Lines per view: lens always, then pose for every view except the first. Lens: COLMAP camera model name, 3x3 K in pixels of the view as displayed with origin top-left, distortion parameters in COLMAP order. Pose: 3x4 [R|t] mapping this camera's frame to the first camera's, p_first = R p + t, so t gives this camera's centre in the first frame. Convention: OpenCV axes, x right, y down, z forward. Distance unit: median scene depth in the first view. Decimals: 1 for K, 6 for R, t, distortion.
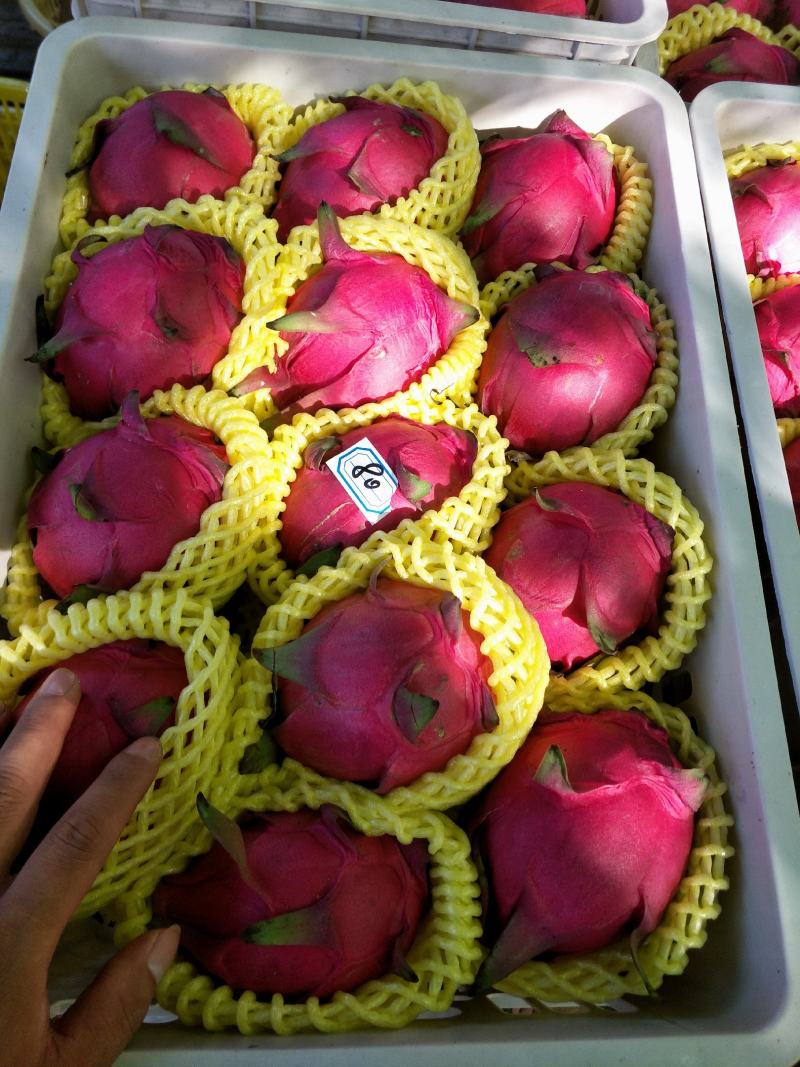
lens RADIAL K [[822.1, 0, 401.0], [0, 822.1, 536.9], [0, 0, 1]] dist [0.001578, -0.002250]
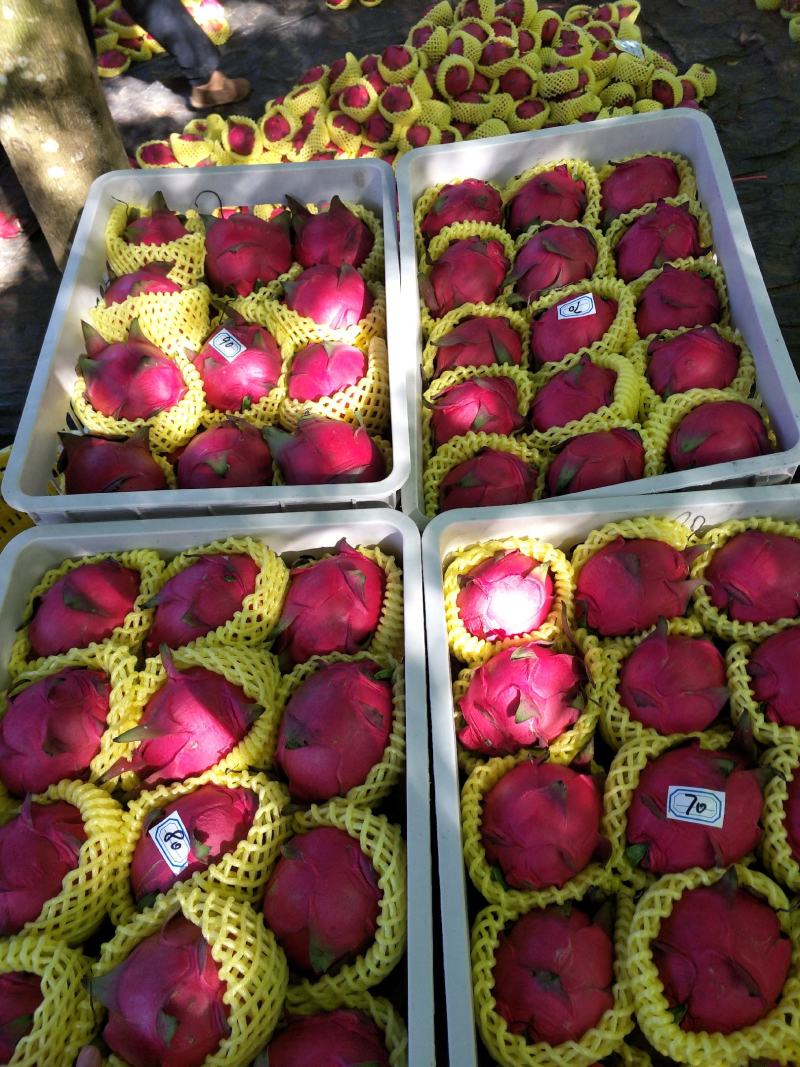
lens RADIAL K [[814.2, 0, 400.0], [0, 814.2, 533.5], [0, 0, 1]] dist [0.036118, -0.000952]
pose [[0.983318, -0.107900, -0.146432, 0.611191], [0.075355, 0.974371, -0.211950, -0.257073], [0.165549, 0.197379, 0.966248, -0.462321]]
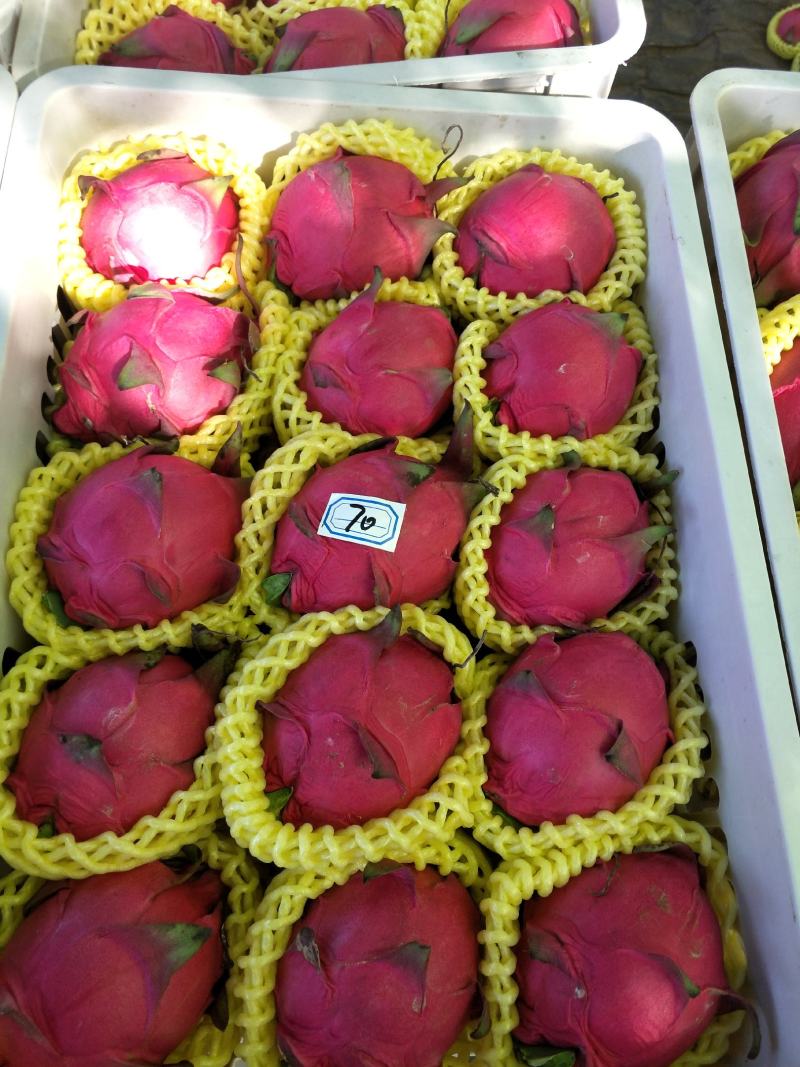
lens RADIAL K [[814.2, 0, 400.0], [0, 814.2, 533.5], [0, 0, 1]] dist [0.036118, -0.000952]
pose [[0.999958, -0.003759, -0.008370, 0.899501], [0.003831, 0.999956, 0.008563, -0.058949], [0.008337, -0.008595, 0.999928, 0.122824]]
